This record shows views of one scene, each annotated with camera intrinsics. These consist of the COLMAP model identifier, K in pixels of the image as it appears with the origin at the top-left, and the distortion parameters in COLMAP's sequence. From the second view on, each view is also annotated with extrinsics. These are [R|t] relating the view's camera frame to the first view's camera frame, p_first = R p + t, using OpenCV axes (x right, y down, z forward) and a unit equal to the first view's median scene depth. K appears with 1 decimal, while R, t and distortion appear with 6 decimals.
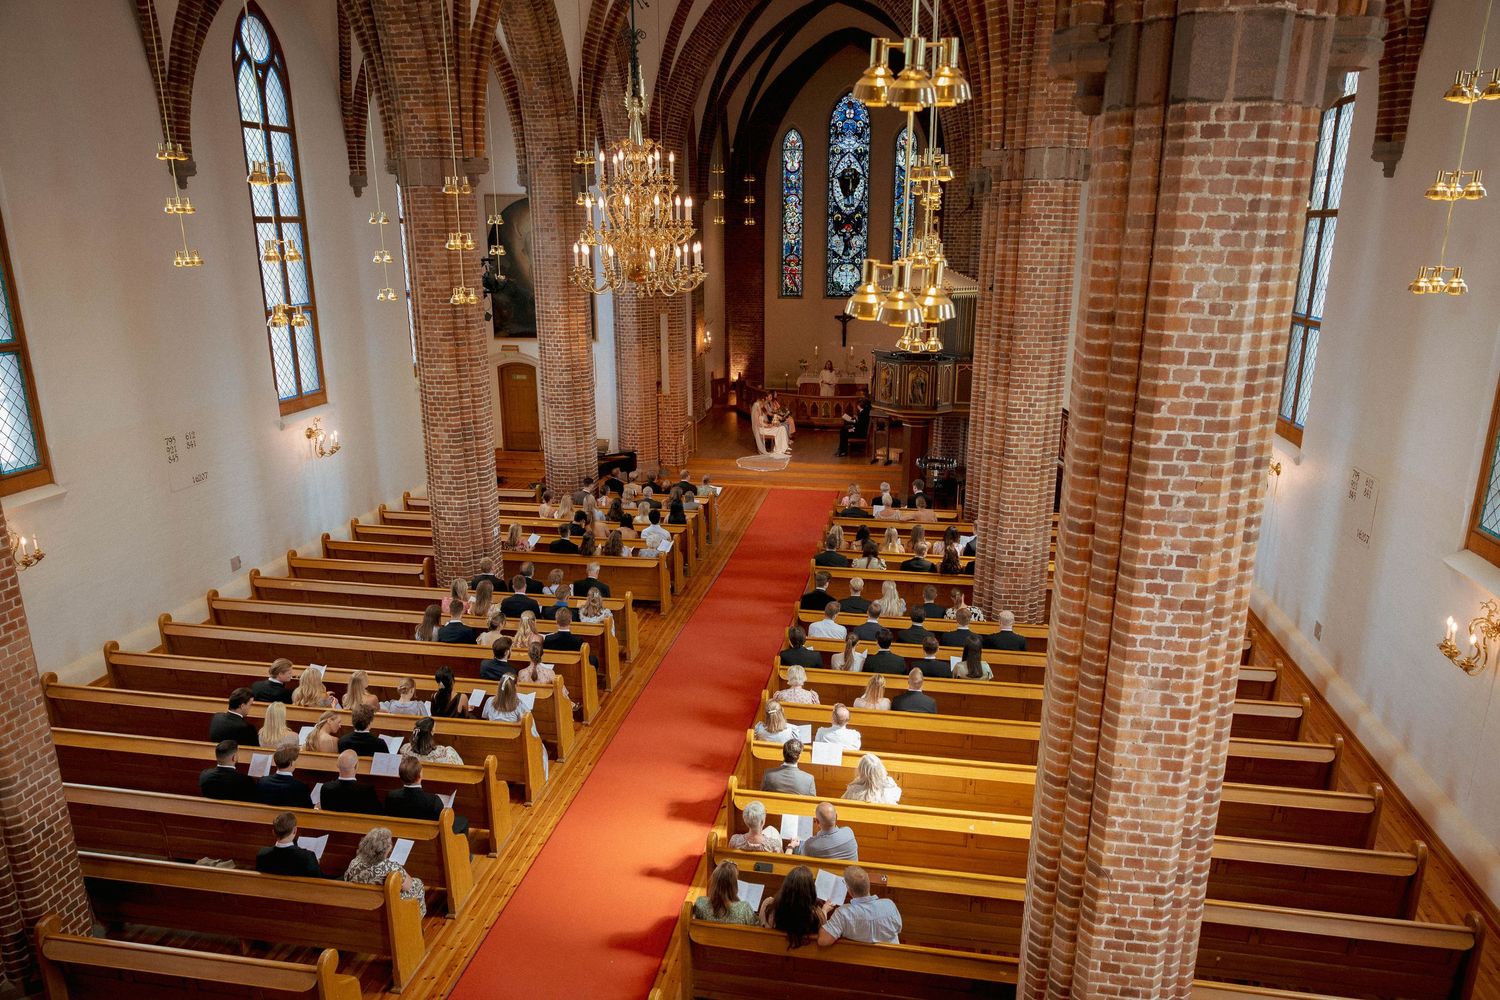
lens RADIAL K [[973.2, 0, 753.7], [0, 973.2, 492.4], [0, 0, 1]] dist [-0.007659, -0.003910]
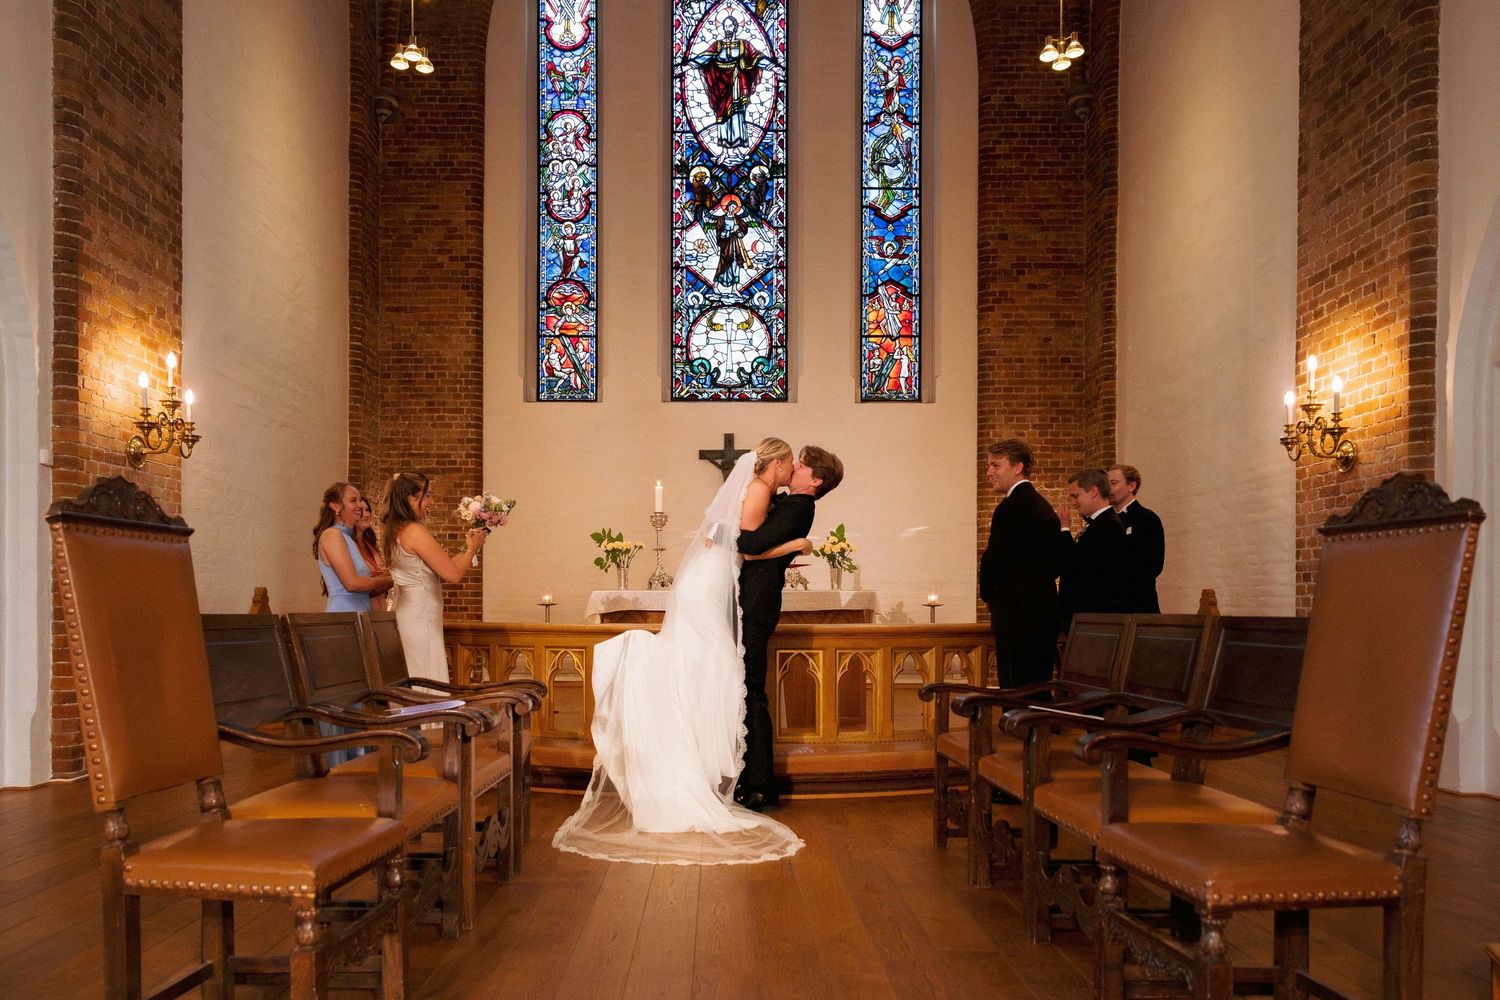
lens RADIAL K [[1055.2, 0, 710.8], [0, 1055.2, 603.3], [0, 0, 1]] dist [-0.005389, 0.010619]
pose [[0.986493, 0.003082, 0.163777, 0.029814], [0.039112, 0.966473, -0.253773, -0.042079], [-0.159068, 0.256750, 0.953298, 0.690769]]
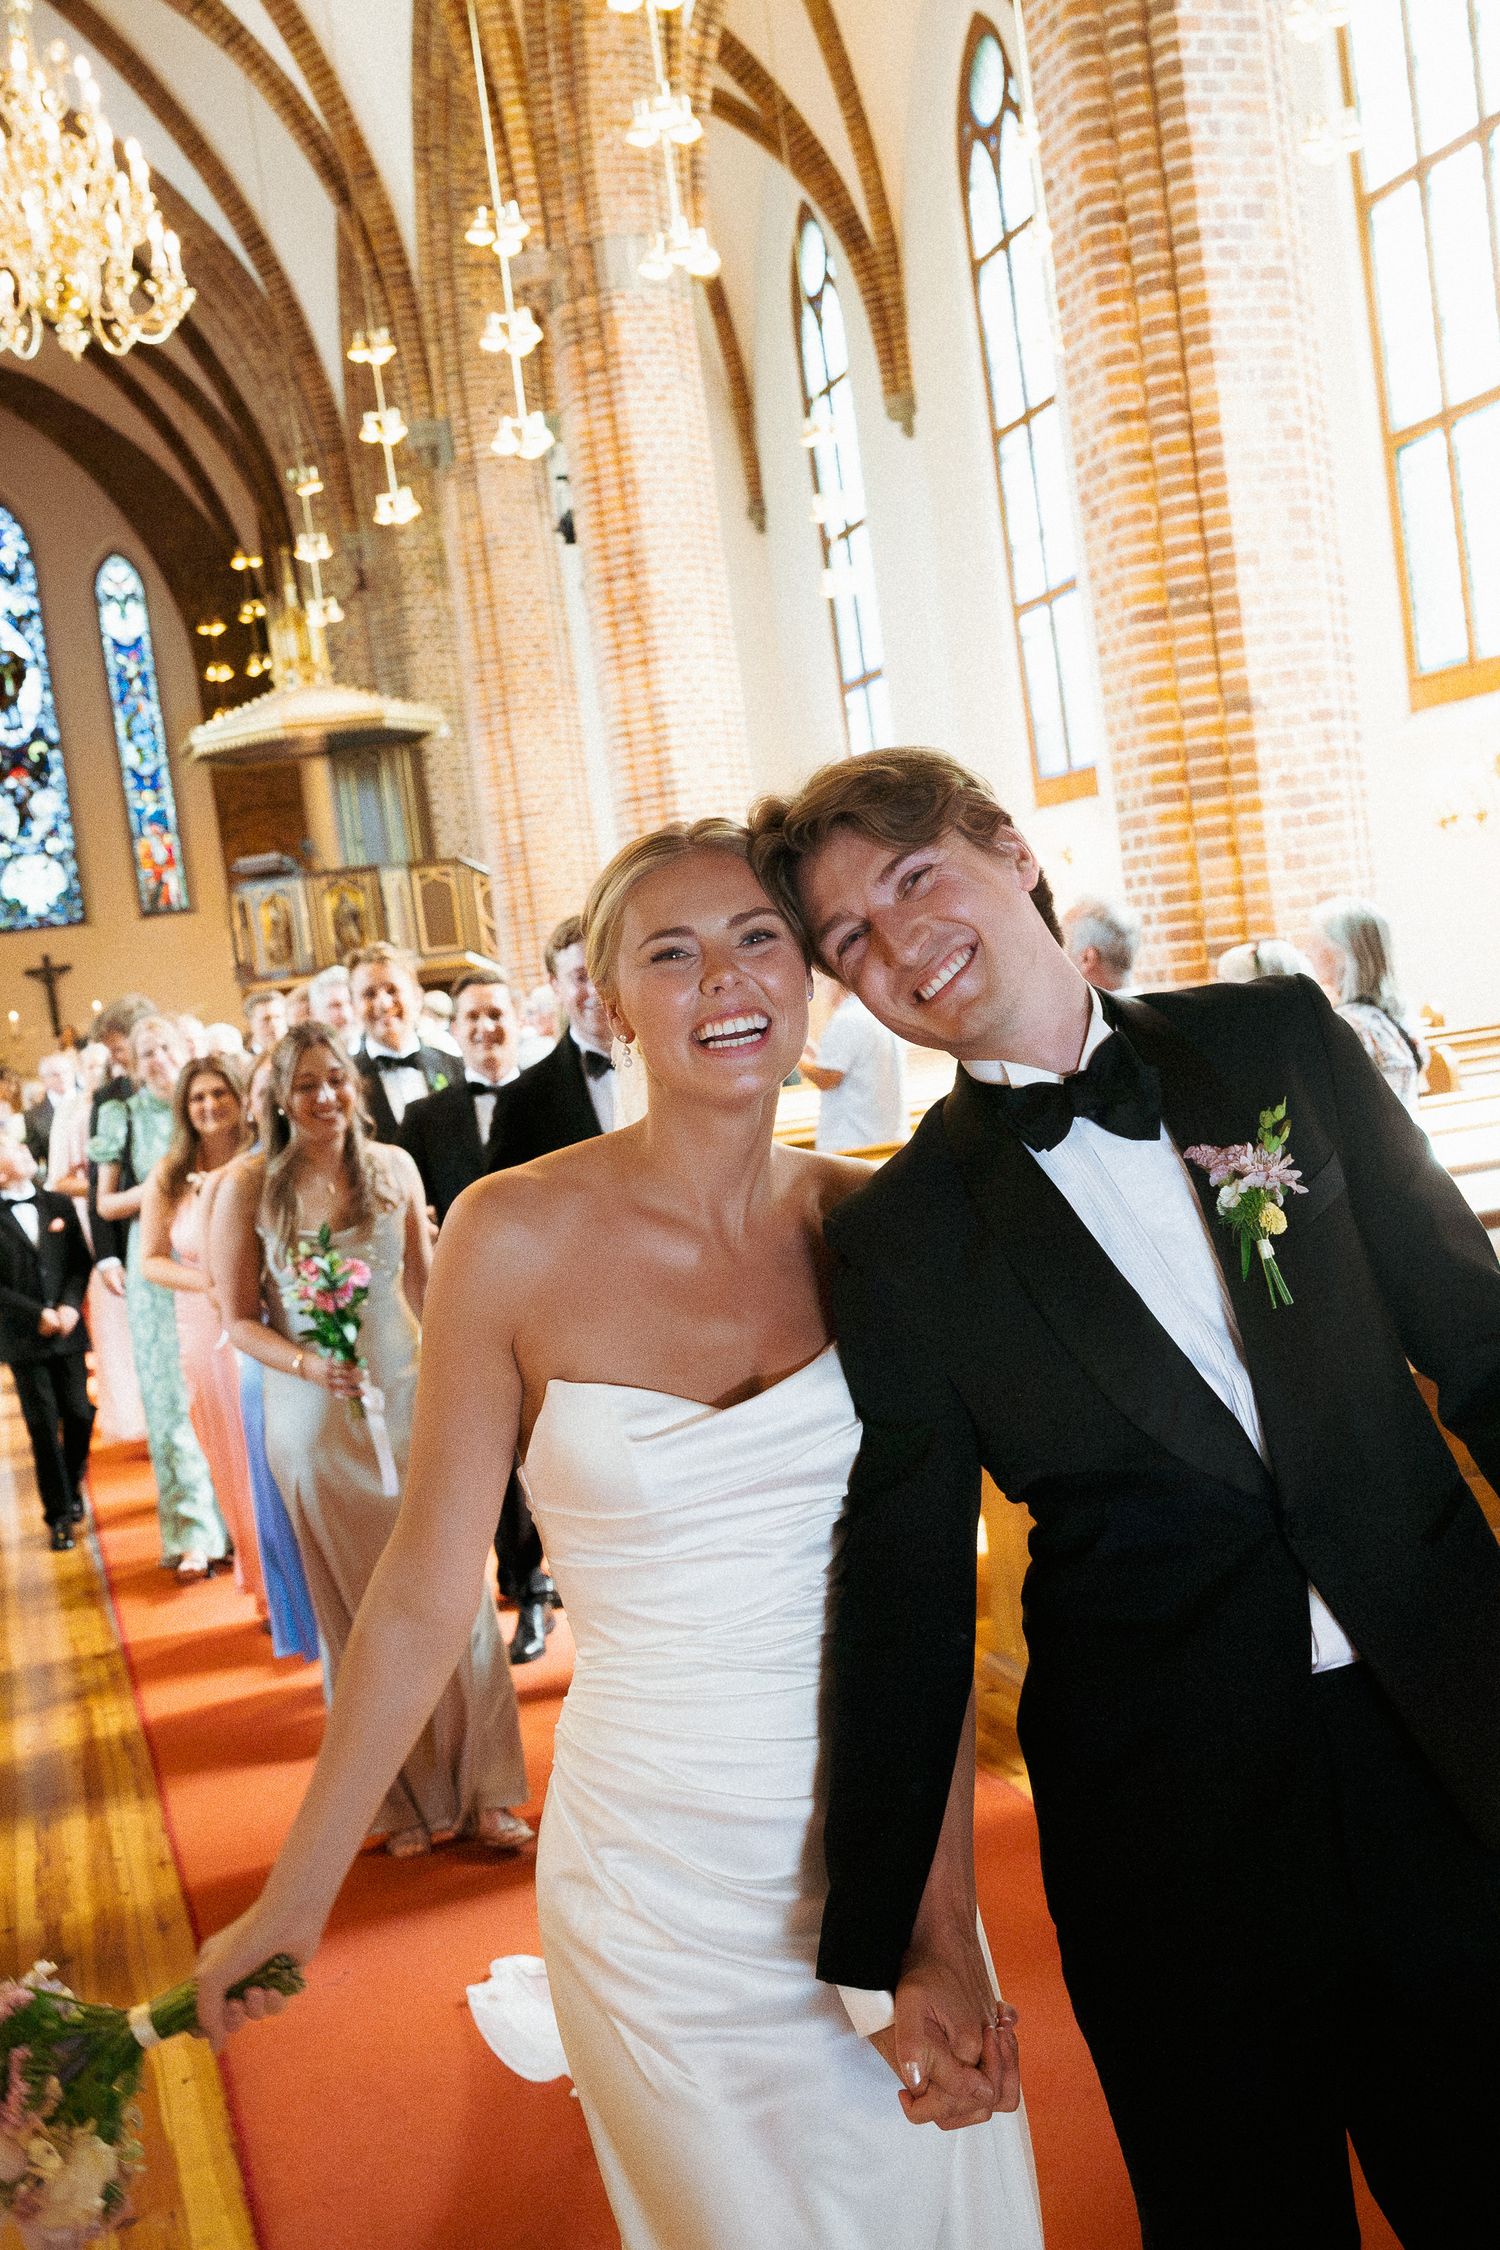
lens RADIAL K [[2363.7, 0, 729.6], [0, 2363.7, 1124.5], [0, 0, 1]] dist [-0.003567, 0.000000]
pose [[0.882059, -0.143631, 0.448712, -0.125997], [0.241995, 0.955283, -0.169920, 0.144353], [-0.404242, 0.258466, 0.877374, -0.039625]]
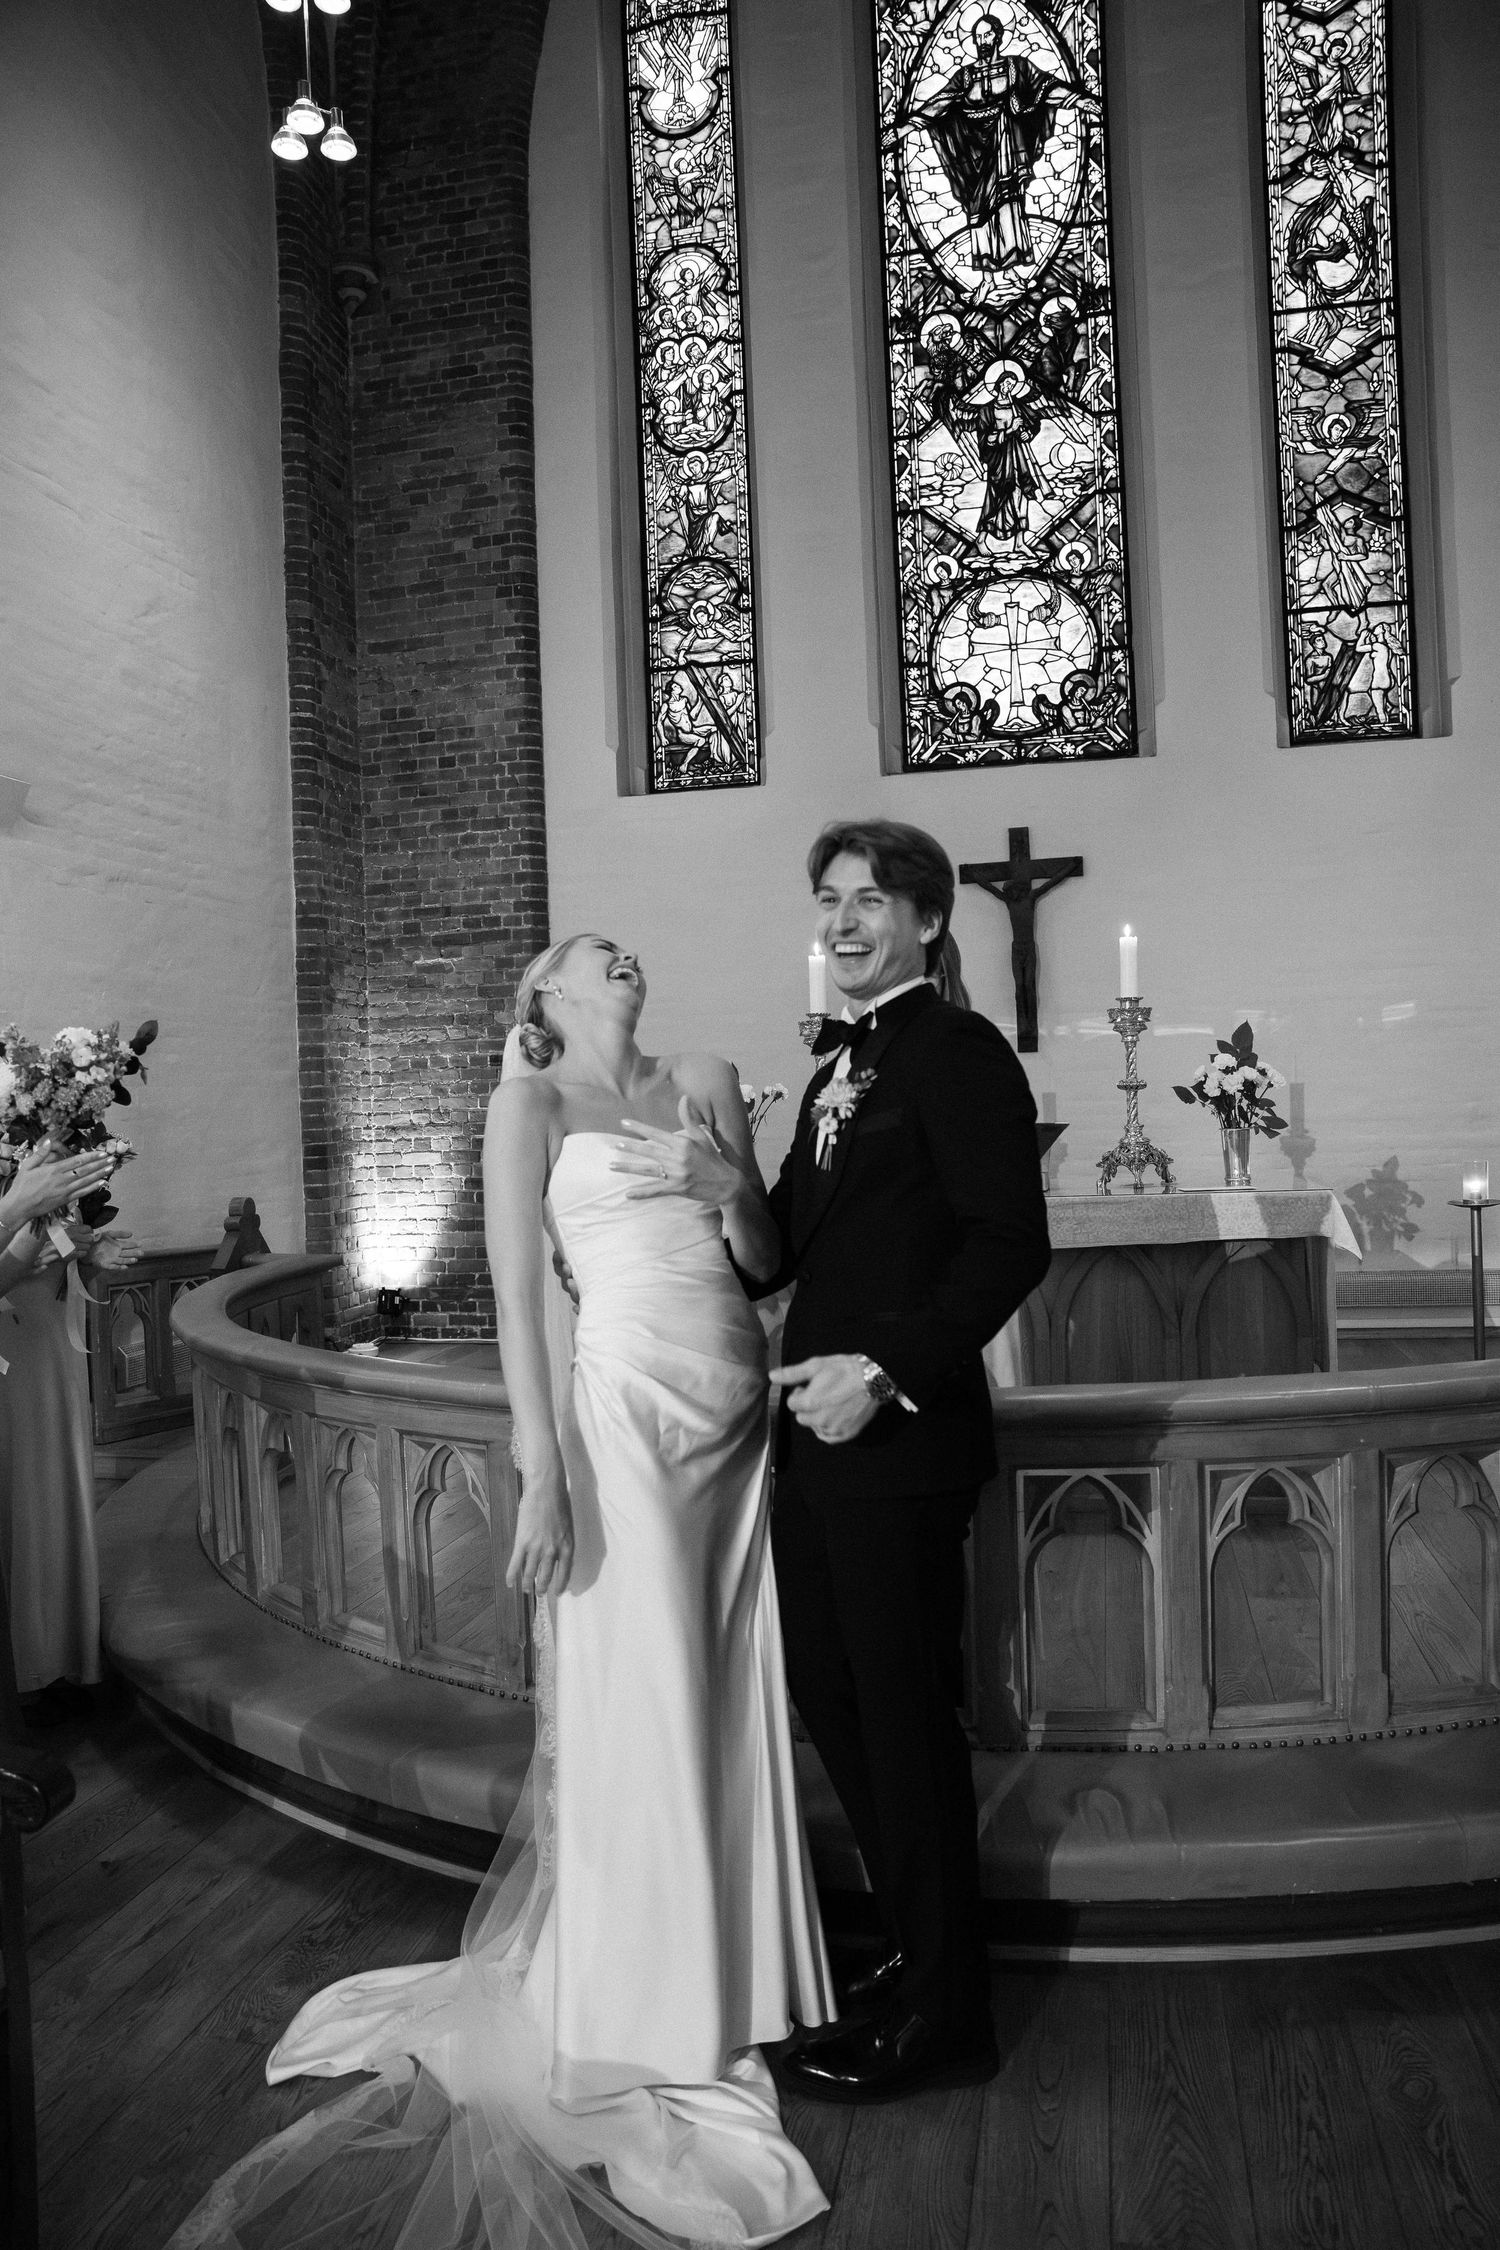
lens RADIAL K [[1567.2, 0, 758.7], [0, 1567.2, 1108.2], [0, 0, 1]] dist [-0.105155, 0.101883]
pose [[0.998376, -0.035833, -0.044280, 0.061463], [0.023474, 0.967091, -0.253346, -0.078382], [0.051901, 0.251895, 0.966362, 0.774888]]
